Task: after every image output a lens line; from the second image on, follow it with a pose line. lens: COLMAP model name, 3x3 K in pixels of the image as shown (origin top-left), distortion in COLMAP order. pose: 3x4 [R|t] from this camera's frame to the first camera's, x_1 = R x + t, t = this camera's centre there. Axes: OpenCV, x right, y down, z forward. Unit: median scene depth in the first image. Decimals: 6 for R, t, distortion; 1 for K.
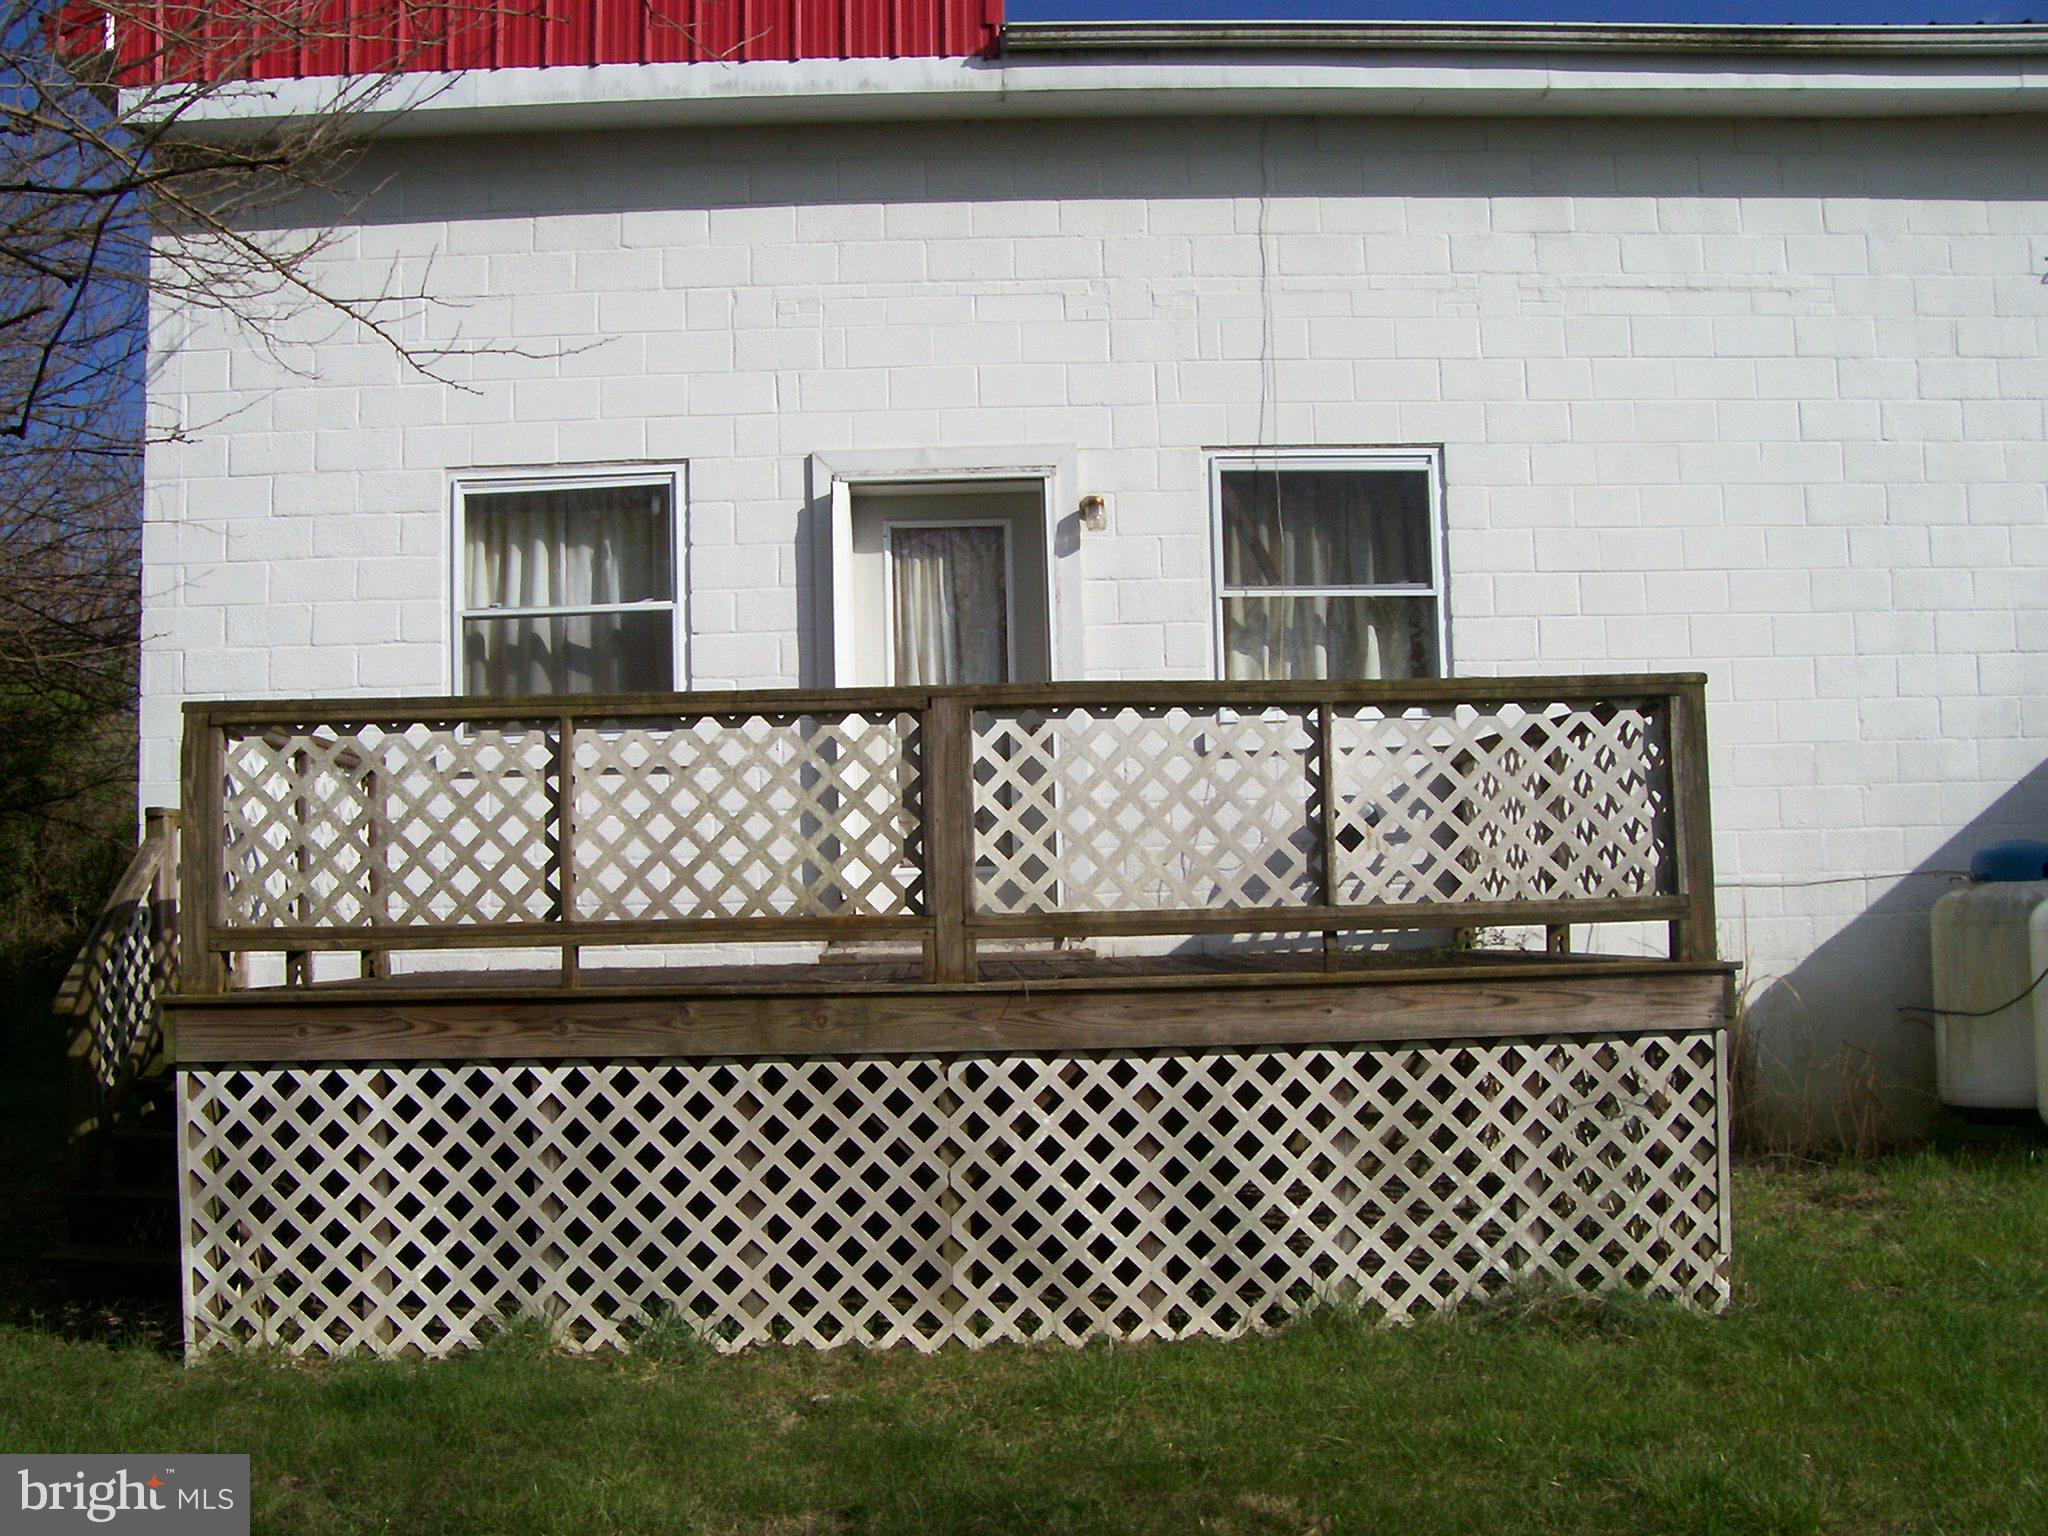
lens RADIAL K [[1983.8, 0, 1012.9], [0, 1983.8, 812.3], [0, 0, 1]] dist [-0.184880, 0.180187]
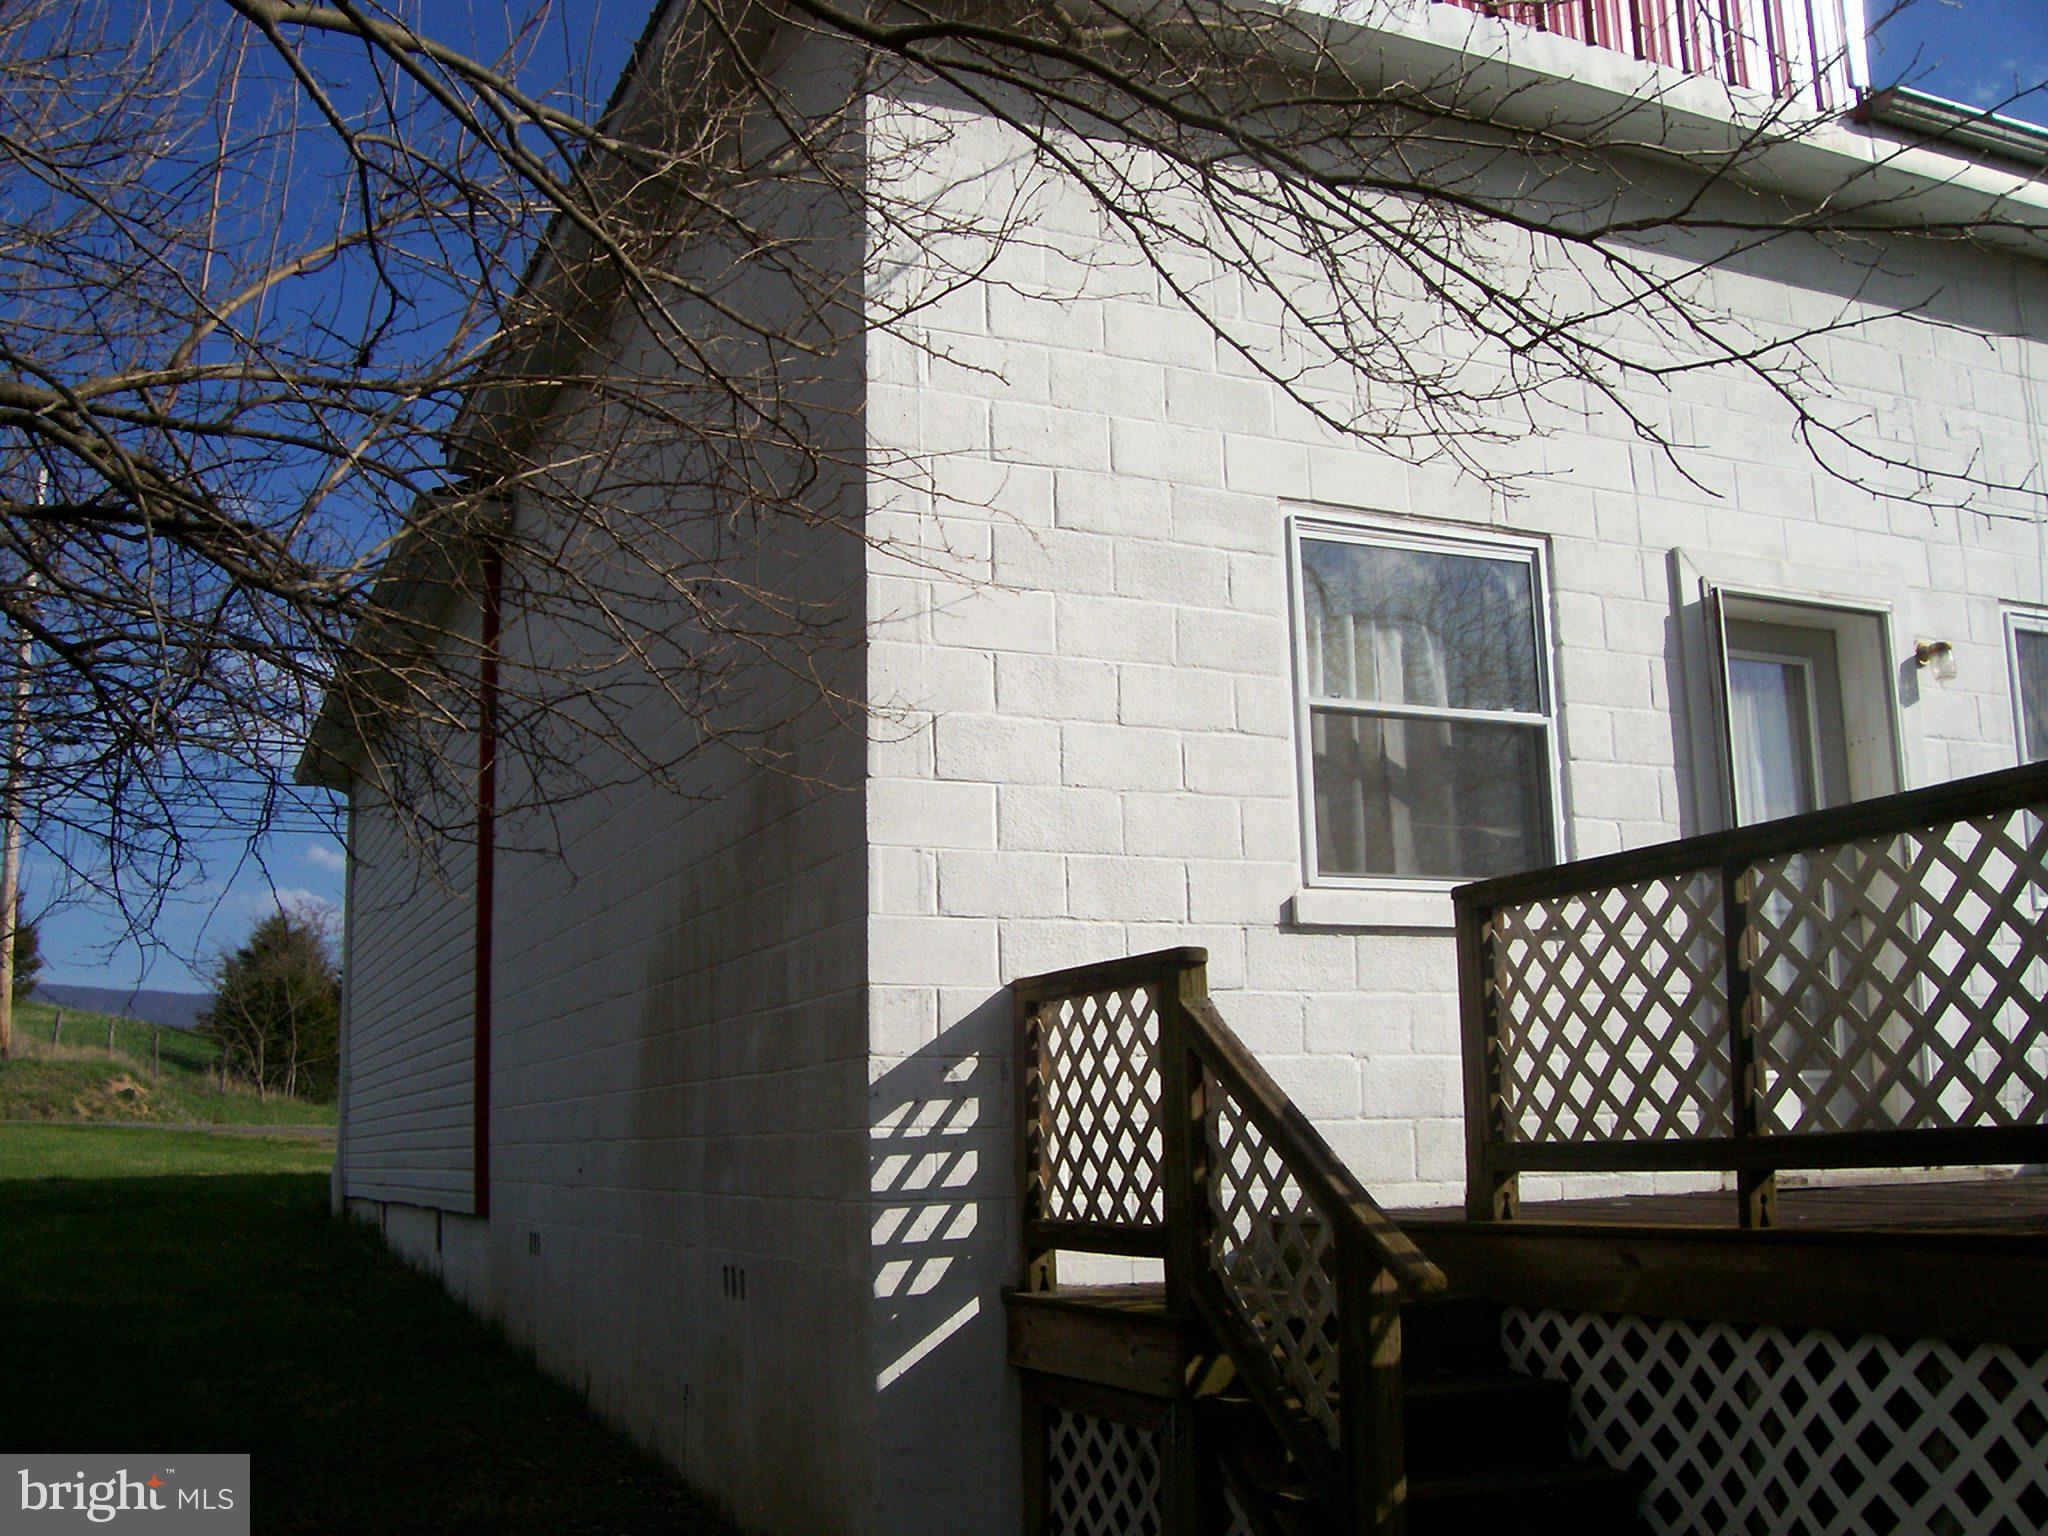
lens RADIAL K [[1983.8, 0, 1012.9], [0, 1983.8, 812.3], [0, 0, 1]] dist [-0.184880, 0.180187]
pose [[0.926808, 0.070513, 0.368857, -0.978345], [-0.027968, 0.992446, -0.119450, 0.040725], [-0.374494, 0.100391, 0.921779, 0.585596]]
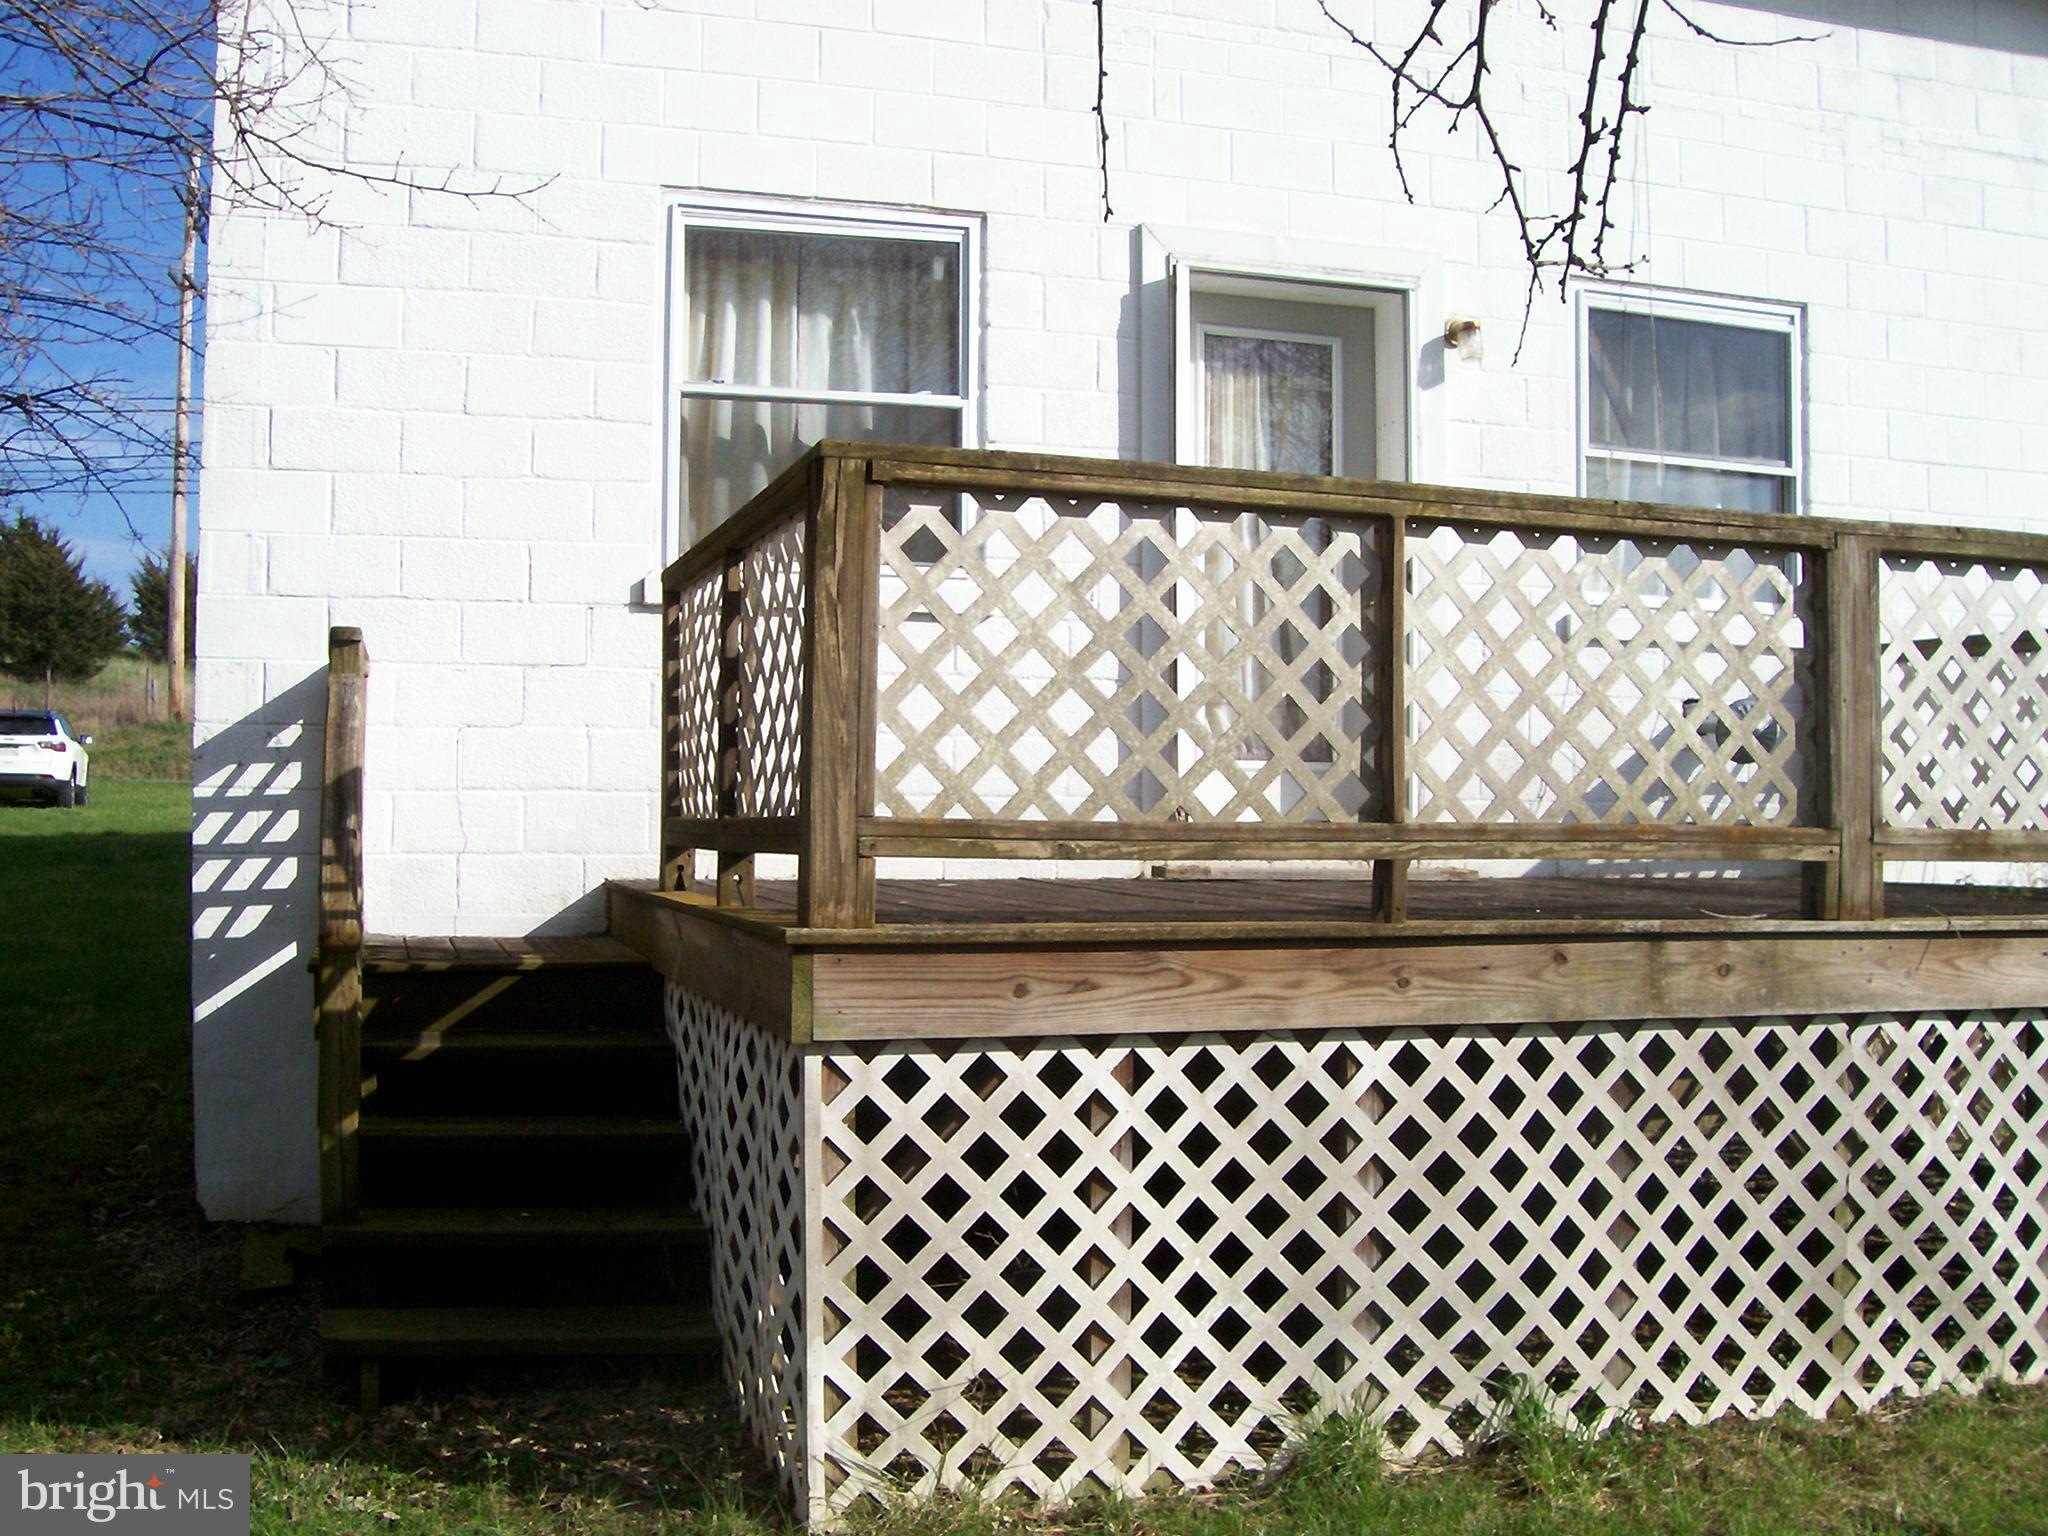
lens RADIAL K [[1983.8, 0, 1012.9], [0, 1983.8, 812.3], [0, 0, 1]] dist [-0.184880, 0.180187]
pose [[0.963852, 0.032829, 0.264407, -0.533443], [-0.045449, 0.998094, 0.041752, 0.030439], [-0.262532, -0.052260, 0.963507, 0.393390]]
